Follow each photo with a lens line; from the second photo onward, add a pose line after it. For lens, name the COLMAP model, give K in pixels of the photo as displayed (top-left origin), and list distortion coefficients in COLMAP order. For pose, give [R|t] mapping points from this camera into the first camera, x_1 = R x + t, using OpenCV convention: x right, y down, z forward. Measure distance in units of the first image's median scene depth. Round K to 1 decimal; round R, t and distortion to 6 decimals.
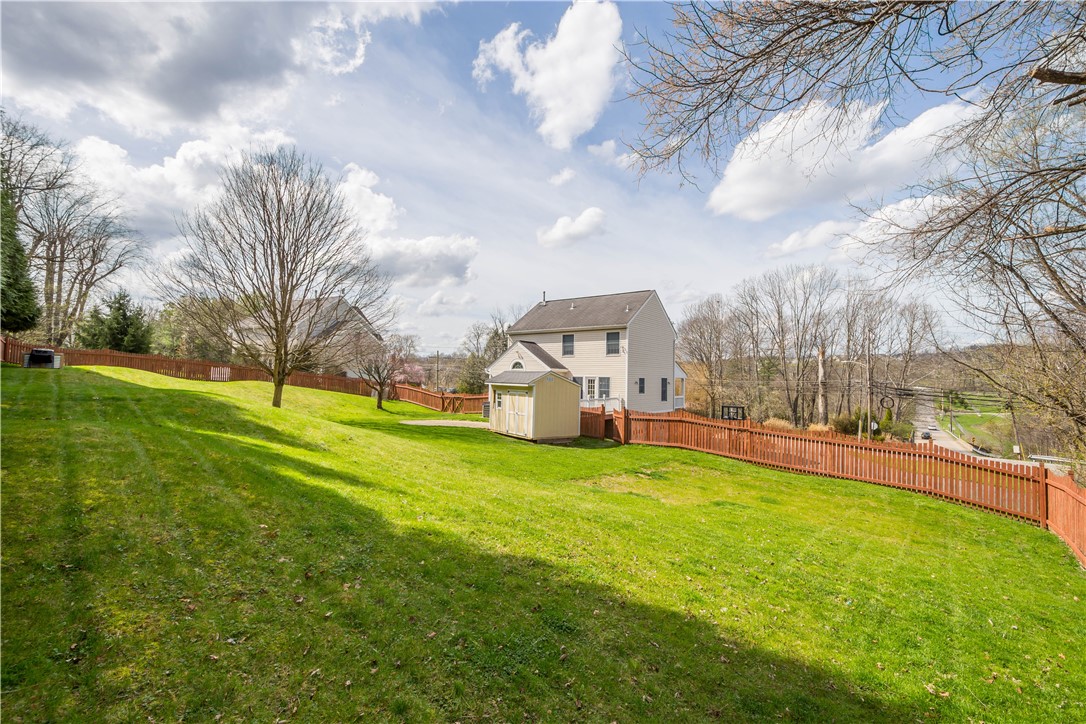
lens RADIAL K [[480.2, 0, 535.3], [0, 480.2, 362.1], [0, 0, 1]] dist [0.004906, -0.000641]
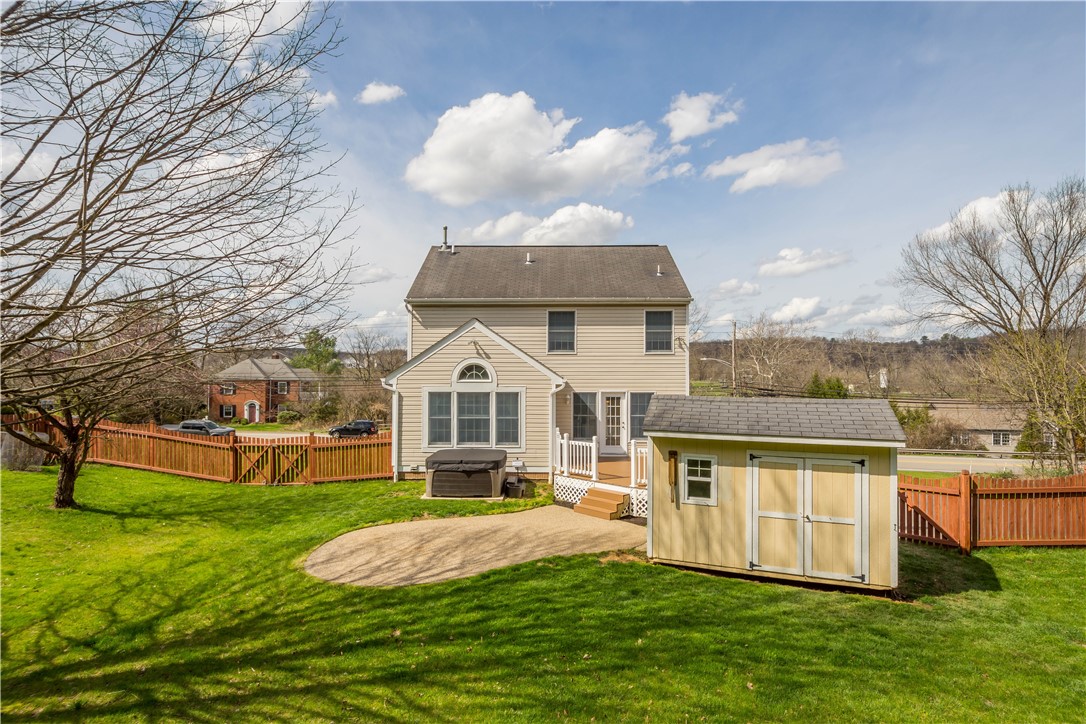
lens RADIAL K [[541.5, 0, 537.8], [0, 541.5, 373.8], [0, 0, 1]] dist [-0.017859, 0.000095]
pose [[0.802553, -0.012151, 0.596457, -0.302562], [-0.006291, 0.999565, 0.028827, -0.006806], [-0.596547, -0.026888, 0.802127, 0.556383]]
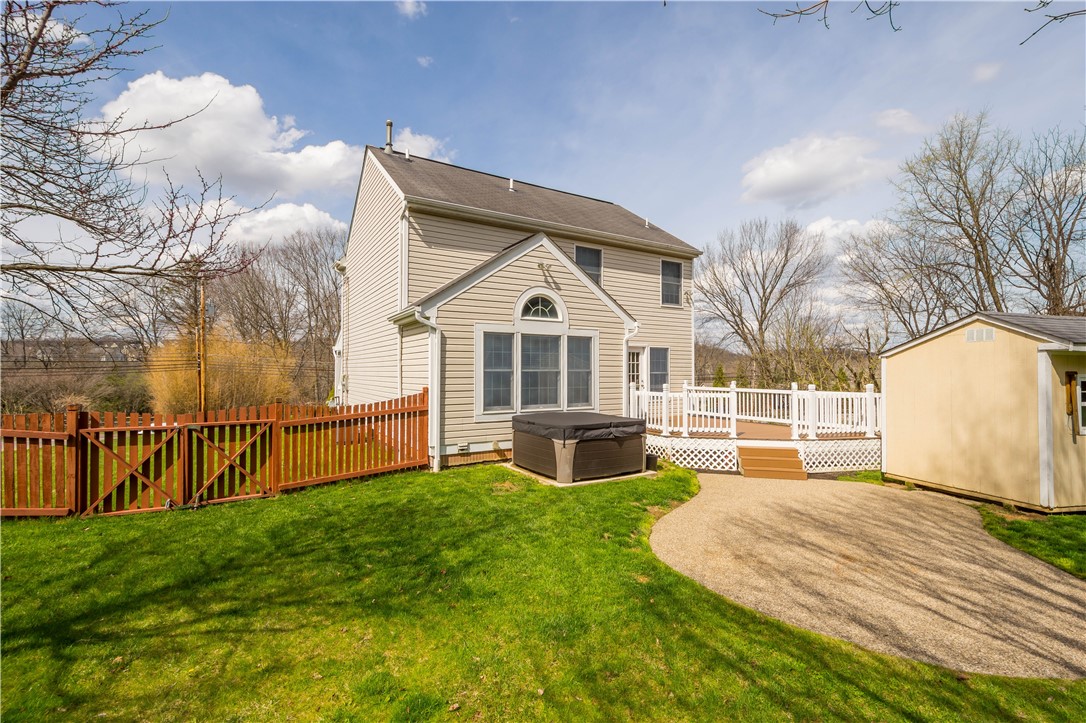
lens RADIAL K [[480.2, 0, 536.9], [0, 480.2, 357.4], [0, 0, 1]] dist [0.004906, -0.000641]
pose [[0.378655, 0.014673, 0.925421, -0.351005], [-0.018684, 0.999792, -0.008208, 0.045517], [-0.925349, -0.014183, 0.378851, 0.890795]]
